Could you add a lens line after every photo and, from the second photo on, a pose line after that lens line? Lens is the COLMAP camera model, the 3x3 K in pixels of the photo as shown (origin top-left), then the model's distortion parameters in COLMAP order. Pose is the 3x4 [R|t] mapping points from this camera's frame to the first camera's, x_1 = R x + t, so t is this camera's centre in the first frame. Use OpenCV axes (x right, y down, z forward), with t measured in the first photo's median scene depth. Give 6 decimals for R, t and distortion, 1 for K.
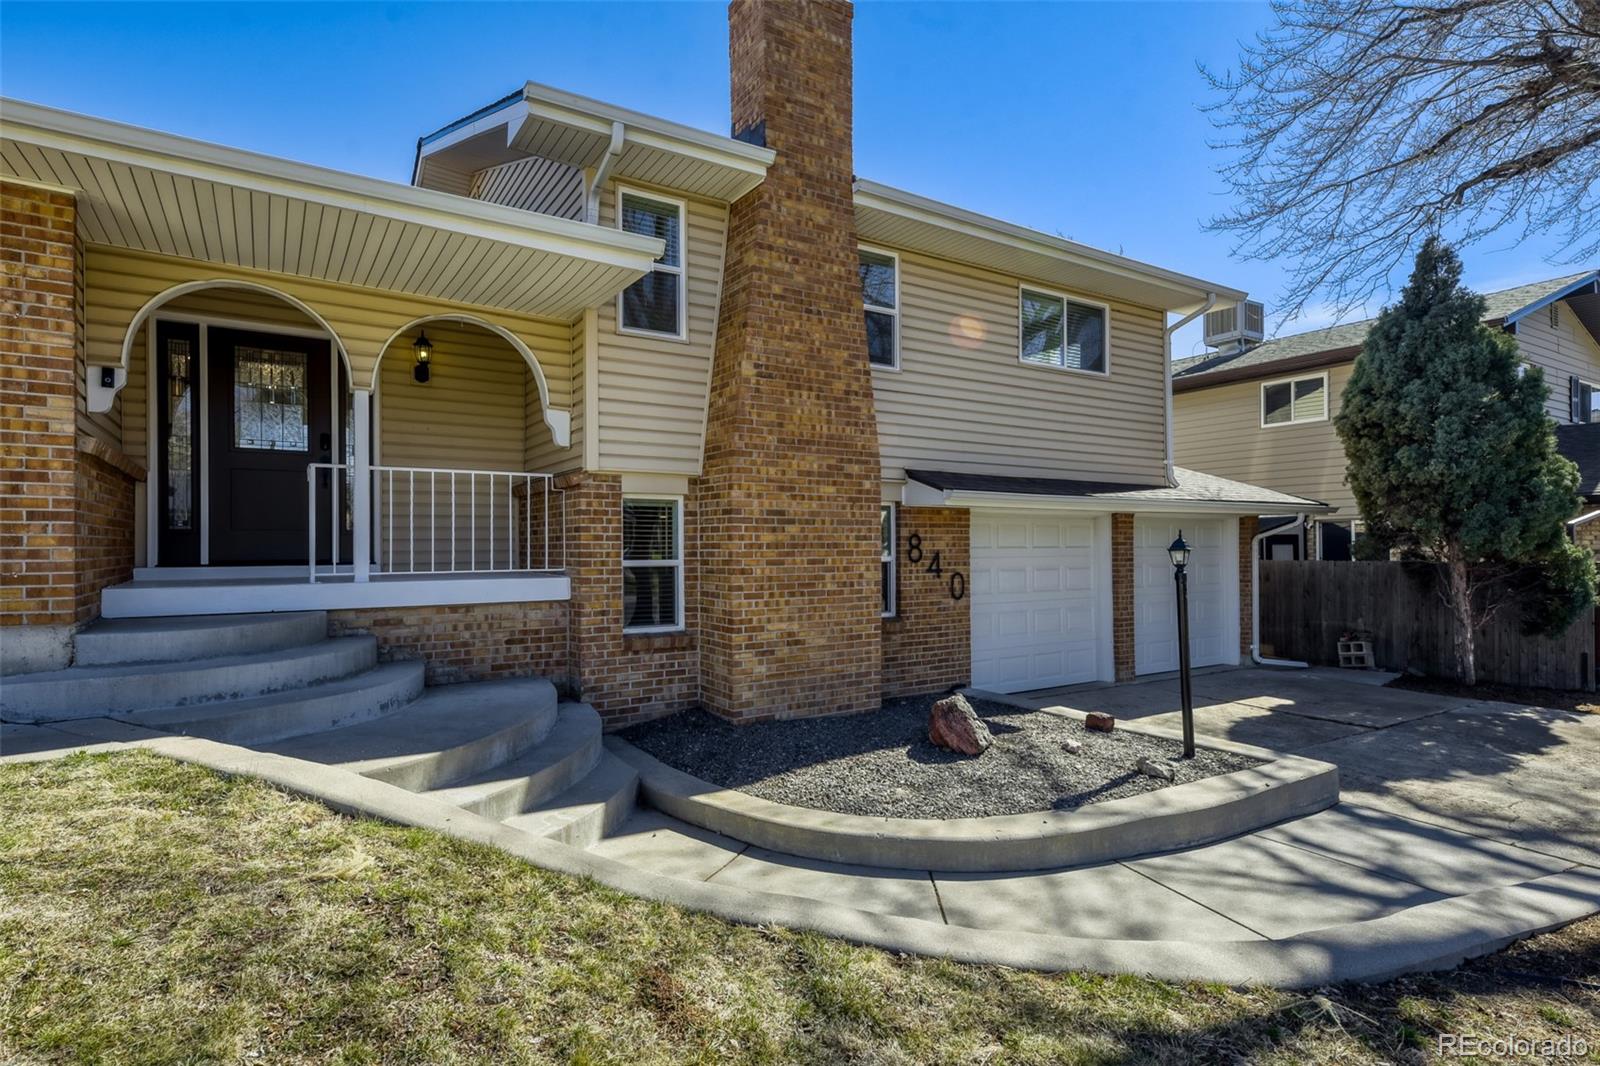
lens RADIAL K [[869.0, 0, 870.0], [0, 869.0, 539.2], [0, 0, 1]] dist [0.013369, -0.000797]
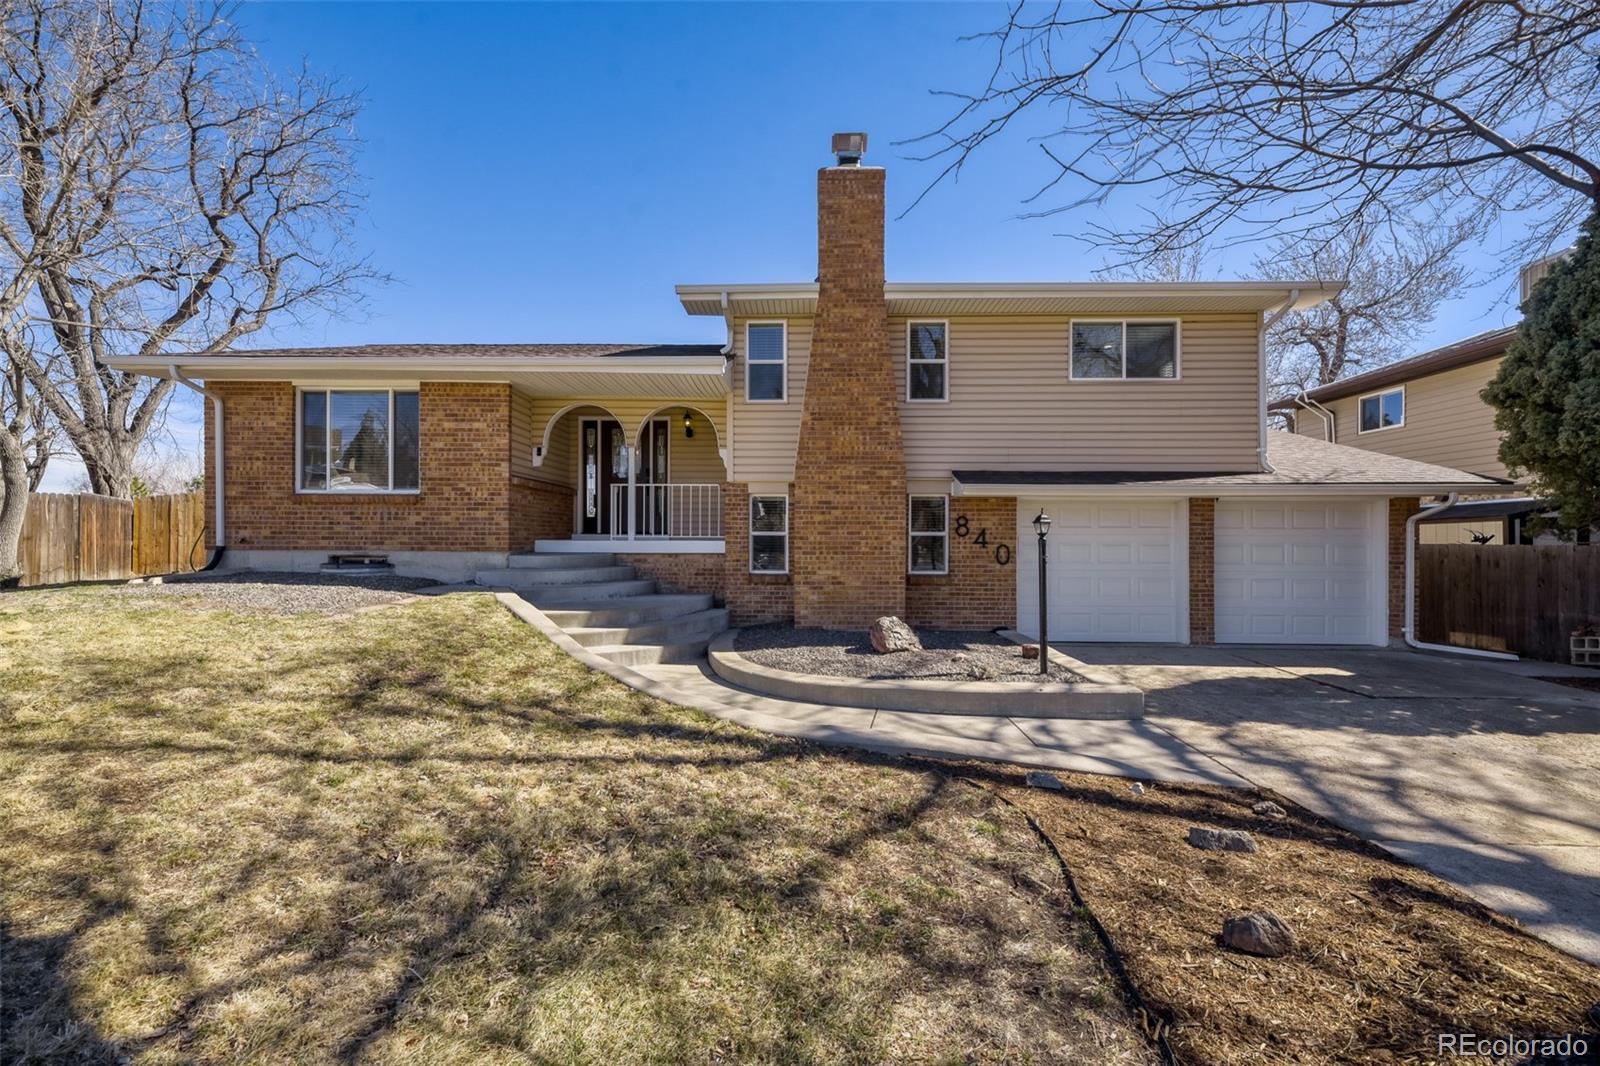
lens RADIAL K [[712.8, 0, 787.8], [0, 712.8, 536.0], [0, 0, 1]] dist [0.003182, -0.000165]
pose [[0.801710, 0.003569, -0.597703, 0.608138], [-0.001907, 0.999992, 0.003412, 0.026683], [0.597711, -0.001596, 0.801710, -0.108568]]
